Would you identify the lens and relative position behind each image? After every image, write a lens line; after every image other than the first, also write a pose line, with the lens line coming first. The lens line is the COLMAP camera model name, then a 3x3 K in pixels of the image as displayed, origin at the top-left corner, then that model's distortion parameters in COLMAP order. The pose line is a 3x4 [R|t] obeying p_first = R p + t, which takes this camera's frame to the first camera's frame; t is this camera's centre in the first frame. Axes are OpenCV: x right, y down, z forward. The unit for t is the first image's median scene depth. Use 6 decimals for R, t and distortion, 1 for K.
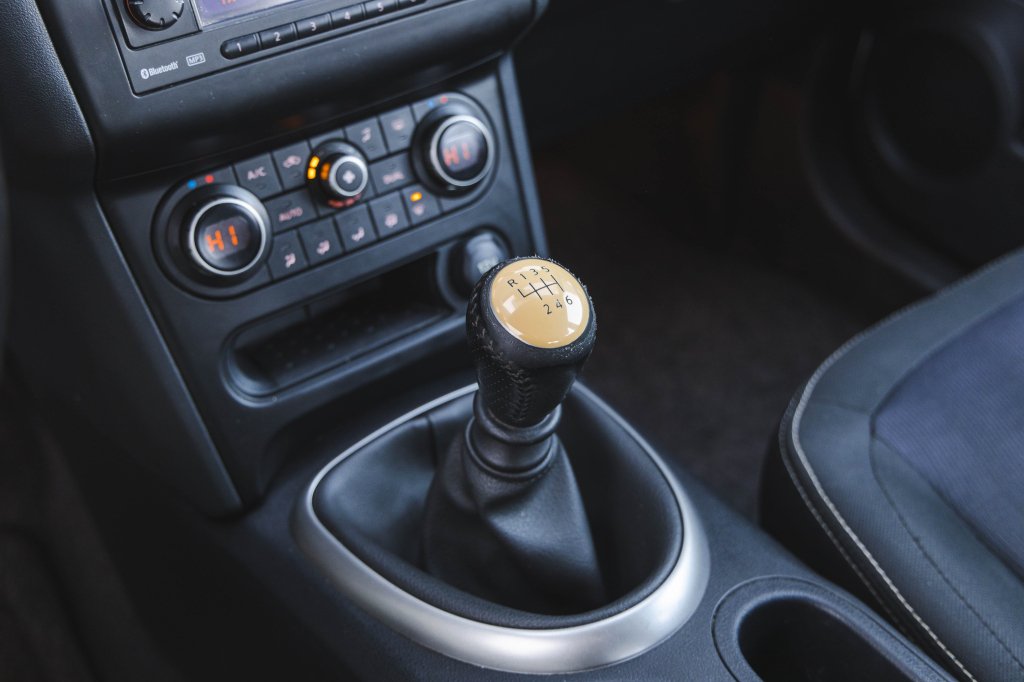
lens RADIAL K [[1066.6, 0, 512.0], [0, 1066.6, 341.0], [0, 0, 1]] dist [-0.053796, 0.018724]
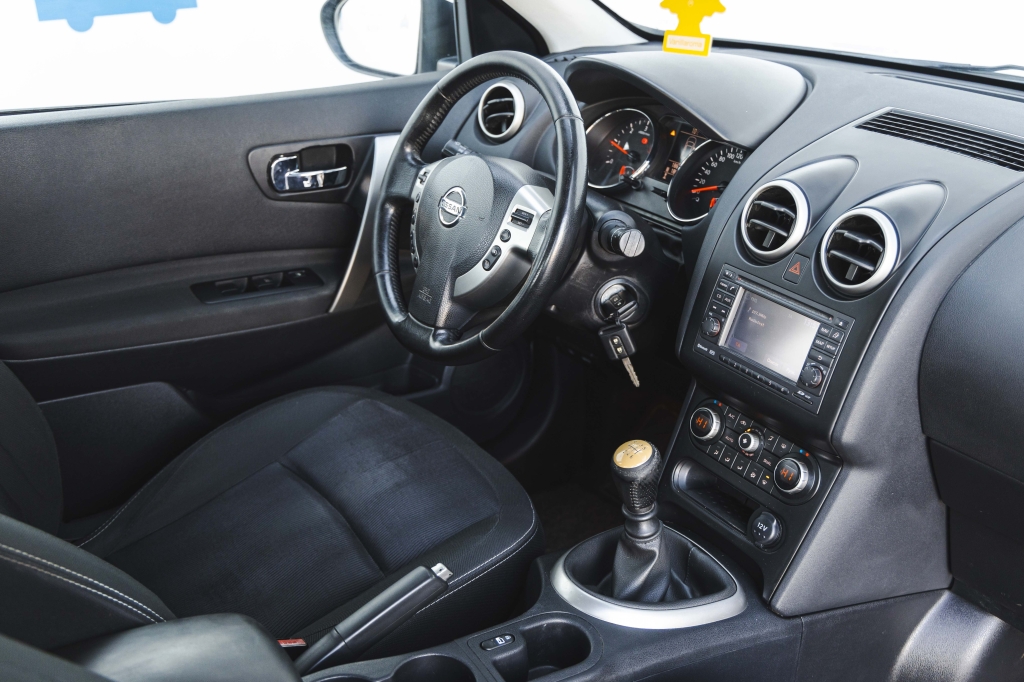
lens RADIAL K [[1066.6, 0, 512.0], [0, 1066.6, 341.0], [0, 0, 1]] dist [-0.053796, 0.018724]
pose [[-0.054335, 0.397853, -0.915839, 1.845292], [-0.672672, 0.663254, 0.328035, -0.700950], [0.737943, 0.633883, 0.231587, -0.010920]]
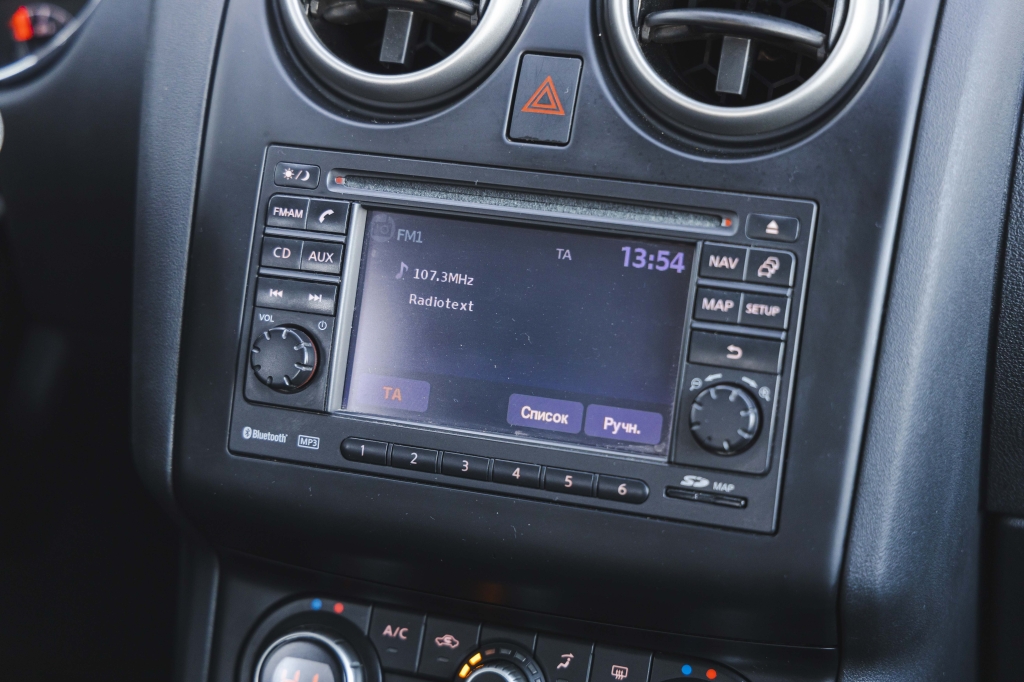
lens RADIAL K [[2064.5, 0, 512.0], [0, 2064.5, 341.0], [0, 0, 1]] dist [-0.011274, 0.021310]
pose [[0.581747, 0.273065, -0.766163, 0.804988], [-0.548841, 0.826977, -0.121994, -0.189977], [0.600287, 0.491471, 0.630961, 0.069284]]
